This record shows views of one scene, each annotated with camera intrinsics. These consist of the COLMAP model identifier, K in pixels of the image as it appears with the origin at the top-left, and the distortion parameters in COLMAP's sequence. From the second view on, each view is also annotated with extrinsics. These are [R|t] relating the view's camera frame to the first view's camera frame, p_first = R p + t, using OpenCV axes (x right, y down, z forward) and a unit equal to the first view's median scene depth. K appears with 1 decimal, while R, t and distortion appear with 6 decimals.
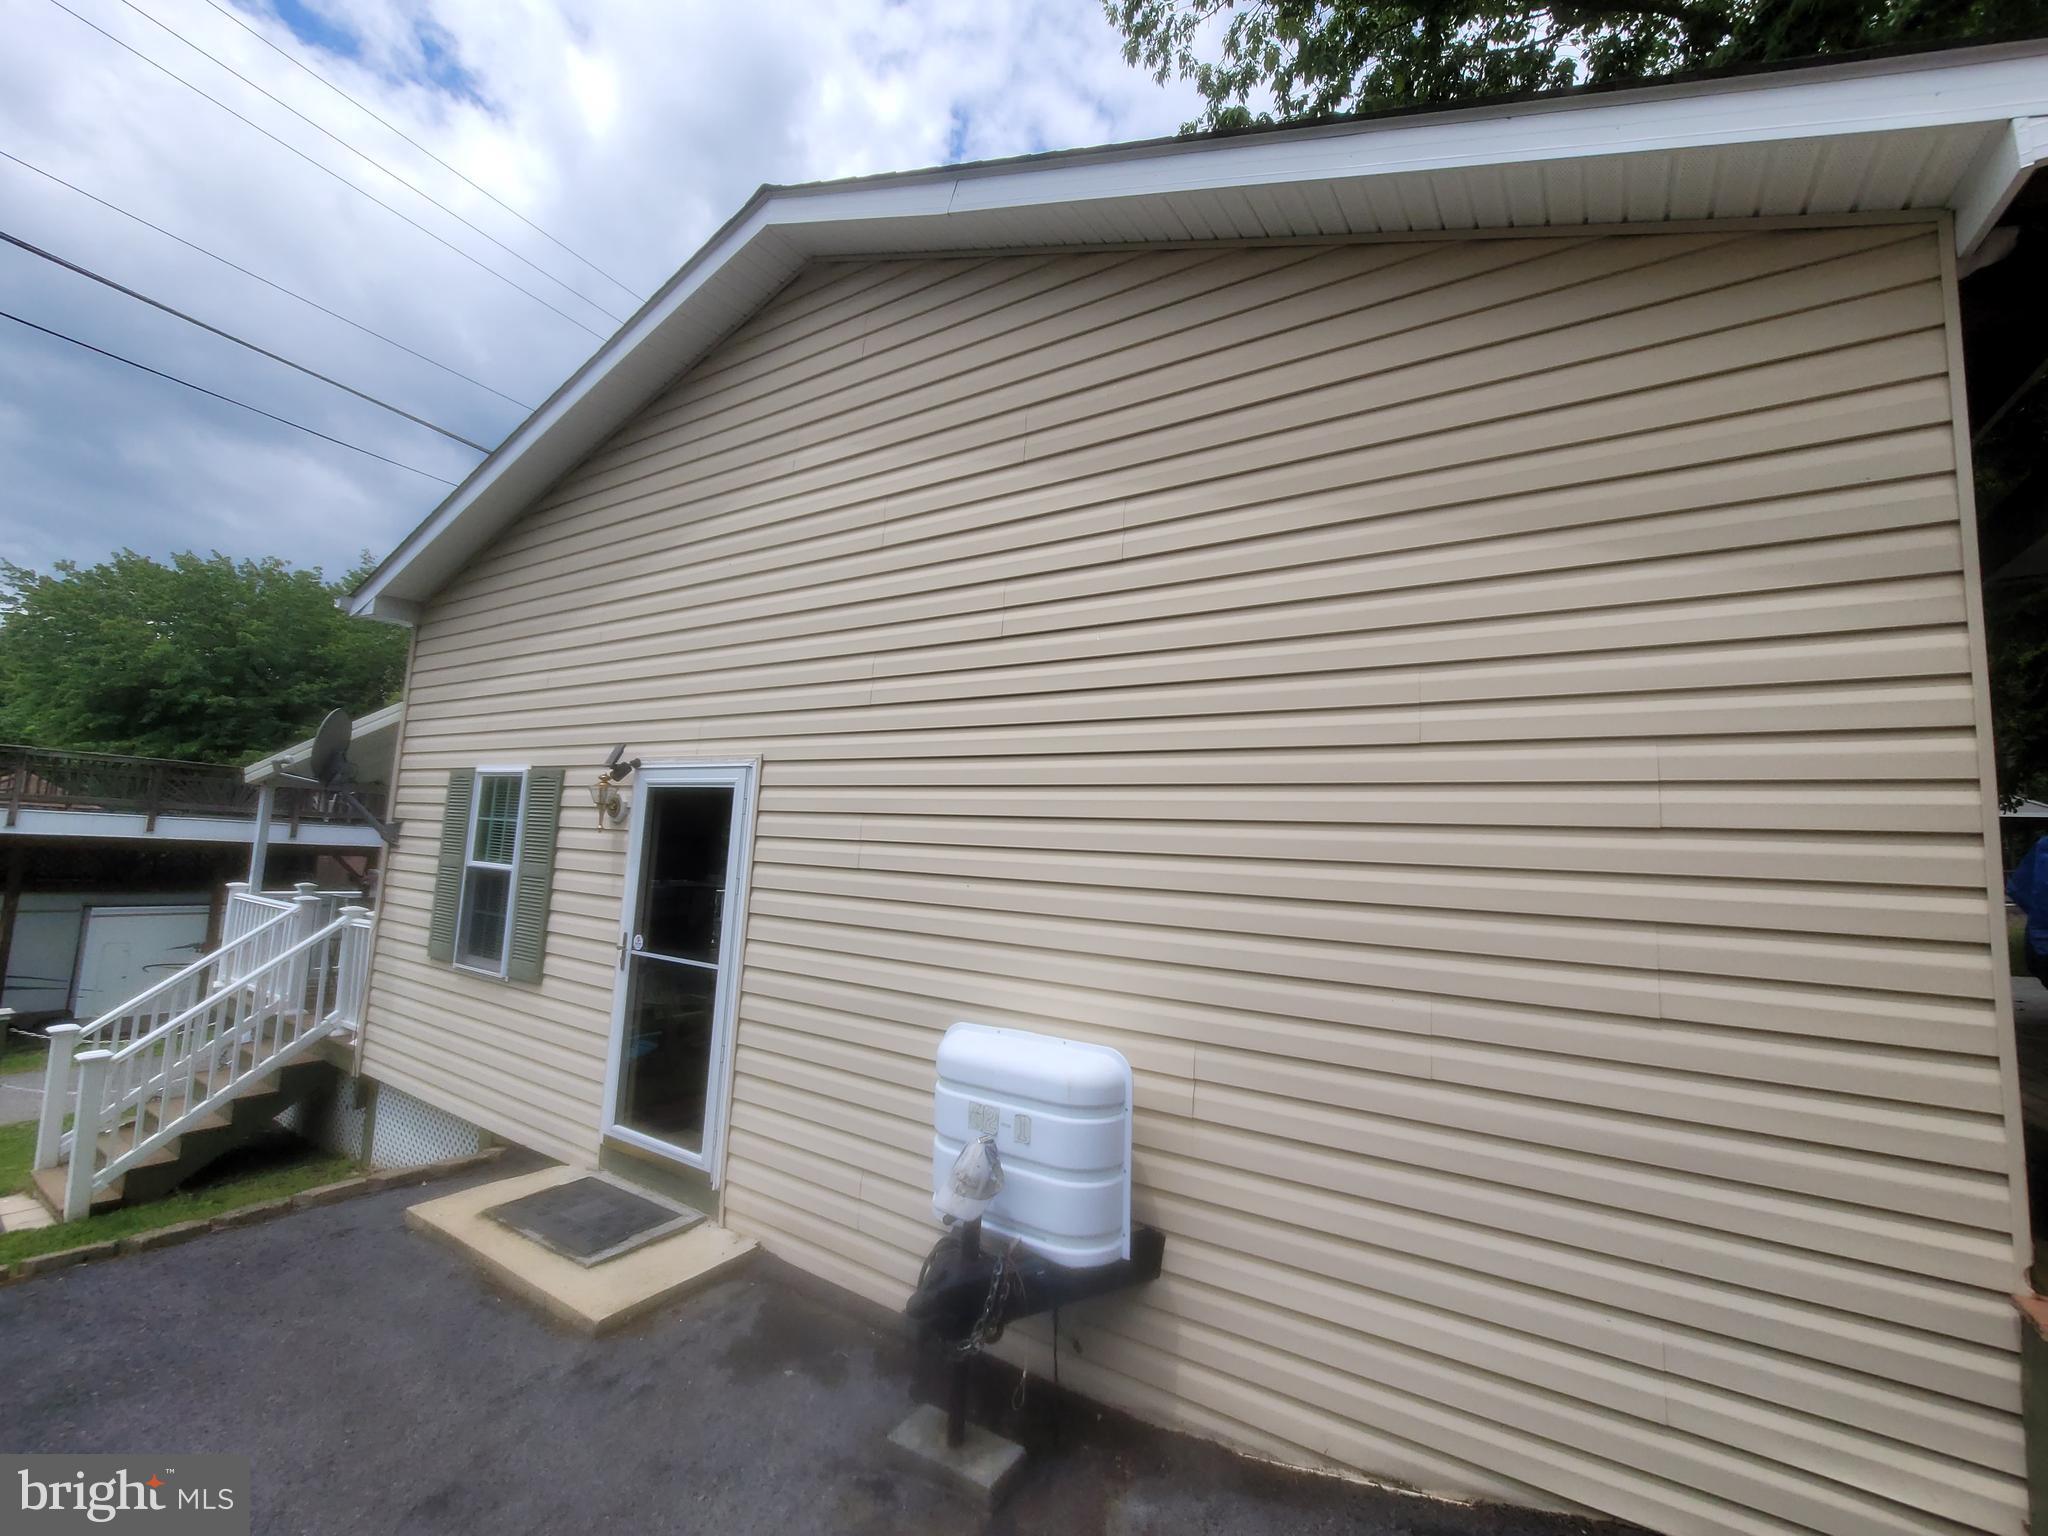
lens RADIAL K [[825.1, 0, 1024.0], [0, 825.1, 768.0], [0, 0, 1]] dist [0.001420, 0.000200]
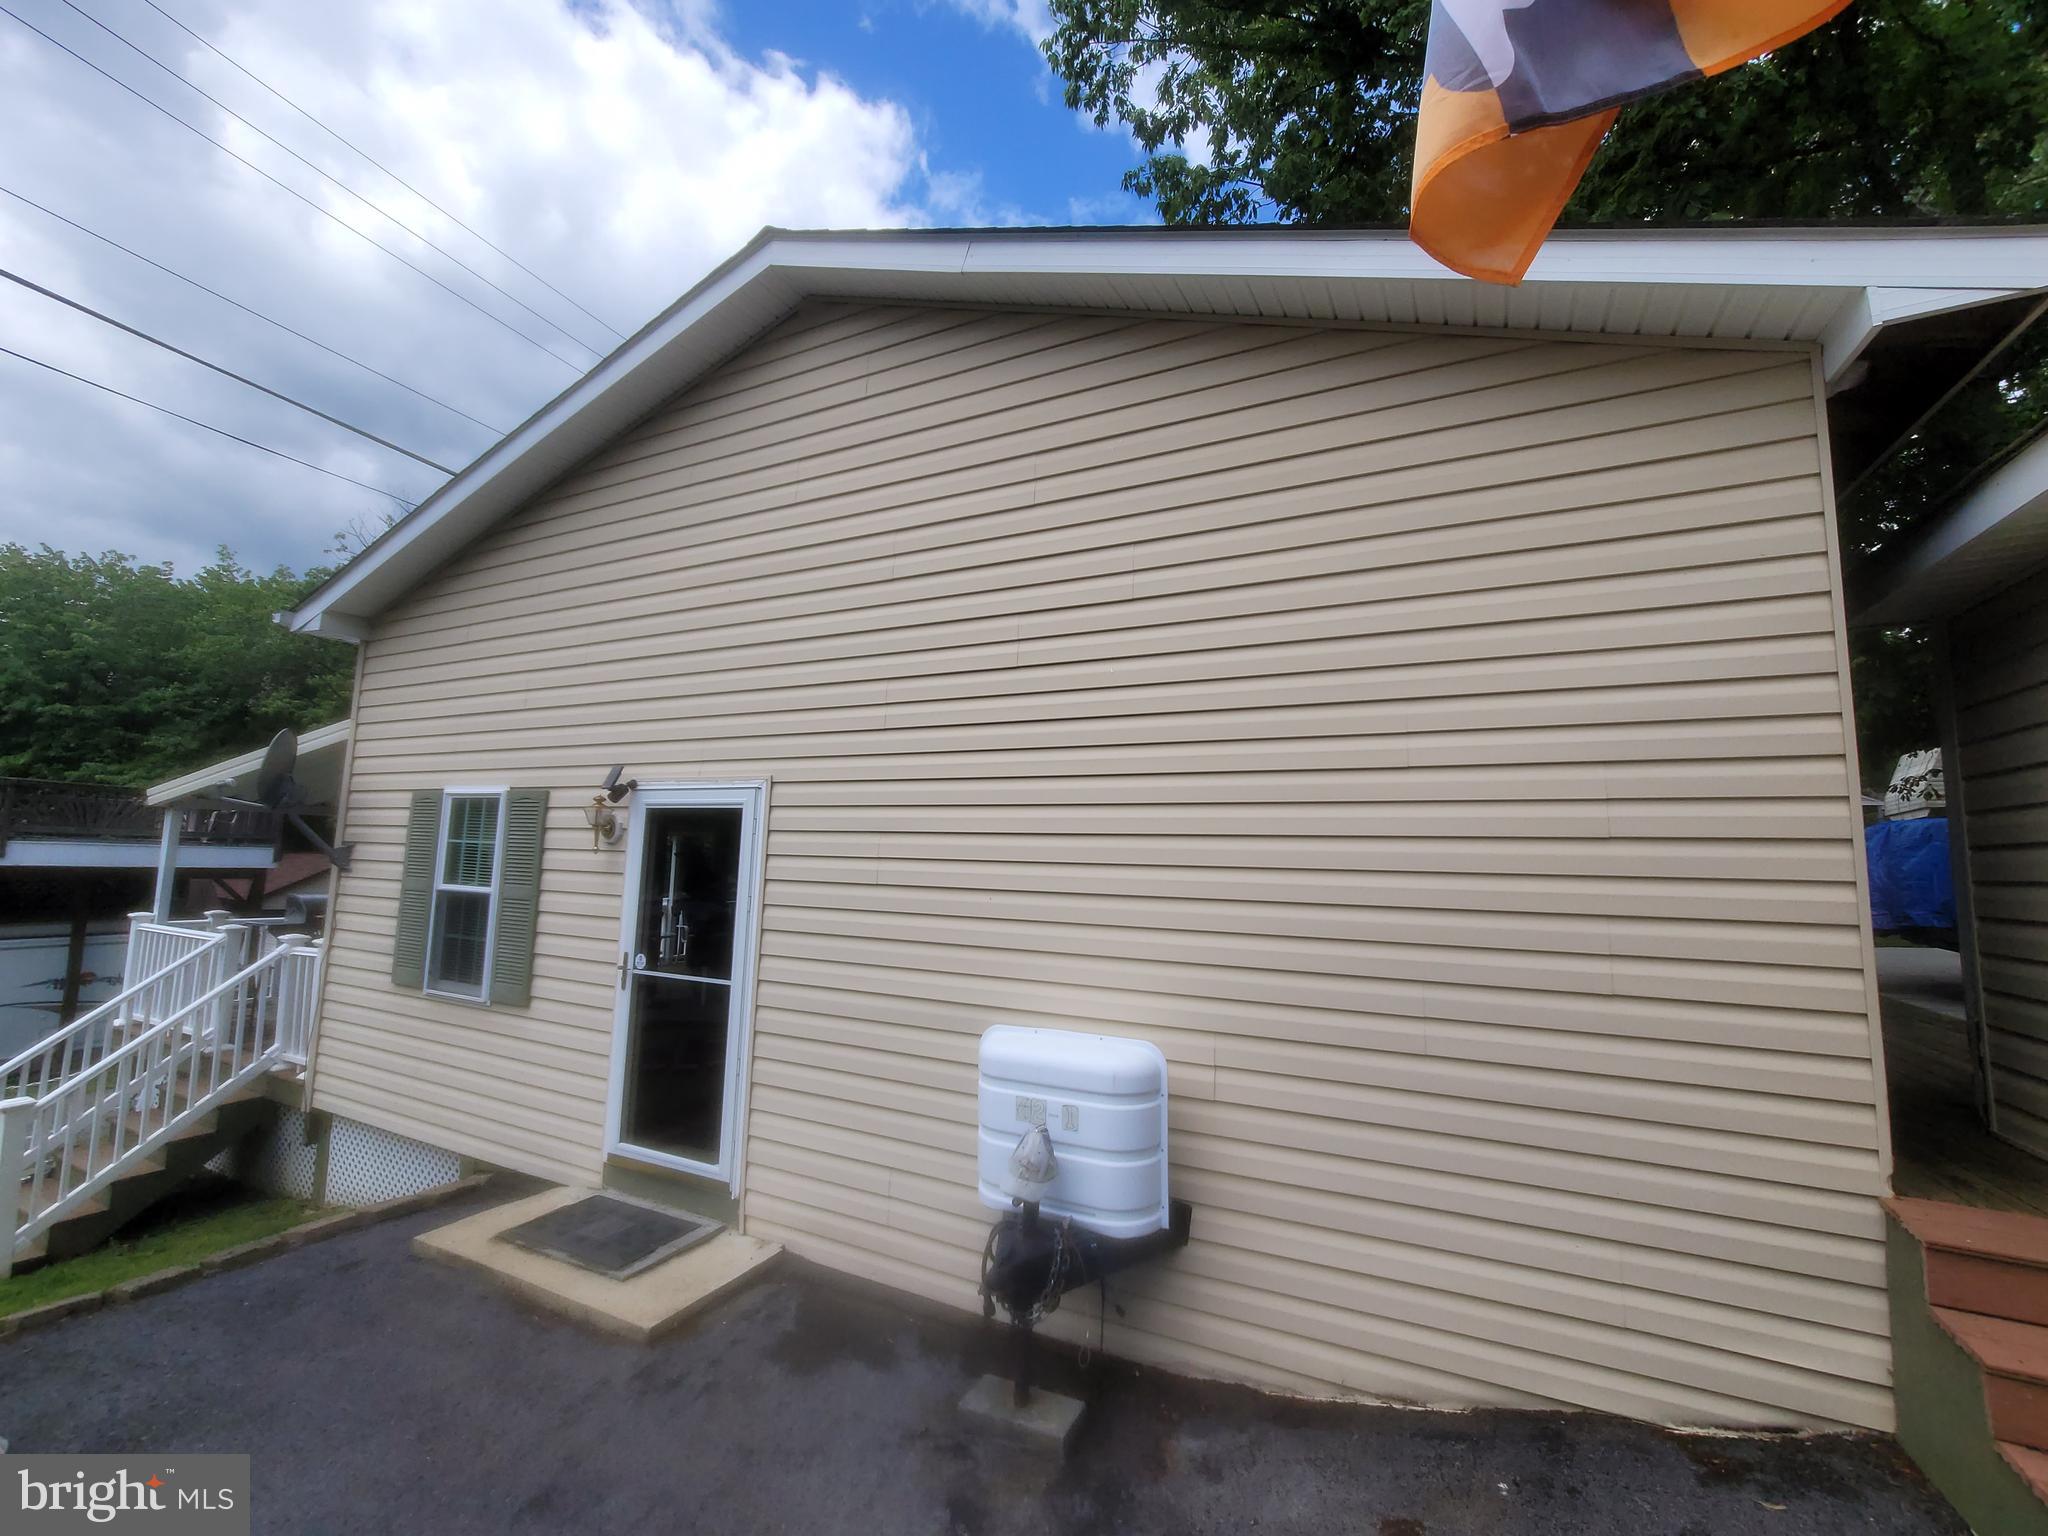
lens RADIAL K [[822.1, 0, 1024.0], [0, 822.1, 768.0], [0, 0, 1]] dist [0.000637, 0.000219]
pose [[0.994525, -0.012275, 0.103773, -0.101482], [0.012591, 0.999918, -0.002391, -0.017863], [-0.103735, 0.003684, 0.994598, -0.054684]]
